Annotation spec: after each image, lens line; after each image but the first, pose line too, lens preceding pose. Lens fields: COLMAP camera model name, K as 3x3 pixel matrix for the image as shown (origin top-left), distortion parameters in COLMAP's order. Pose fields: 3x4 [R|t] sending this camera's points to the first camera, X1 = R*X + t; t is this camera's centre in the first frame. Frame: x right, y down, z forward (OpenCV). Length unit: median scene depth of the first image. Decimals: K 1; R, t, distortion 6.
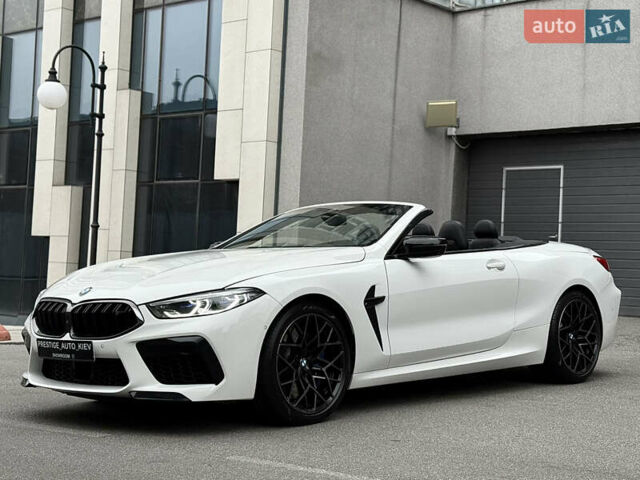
lens RADIAL K [[941.2, 0, 320.0], [0, 941.2, 240.0], [0, 0, 1]] dist [0.152995, 0.017148]
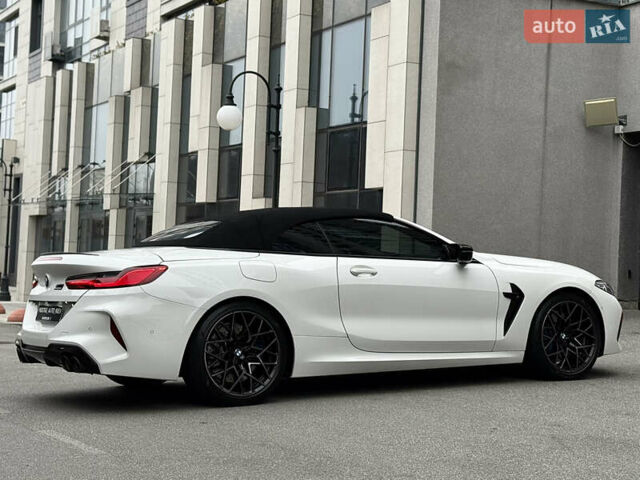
lens RADIAL K [[941.2, 0, 320.0], [0, 941.2, 240.0], [0, 0, 1]] dist [0.152995, 0.017148]
pose [[0.960710, -0.017615, -0.276996, 0.125093], [0.016144, 0.999841, -0.007590, 0.000756], [0.277086, 0.002820, 0.960841, -0.026275]]
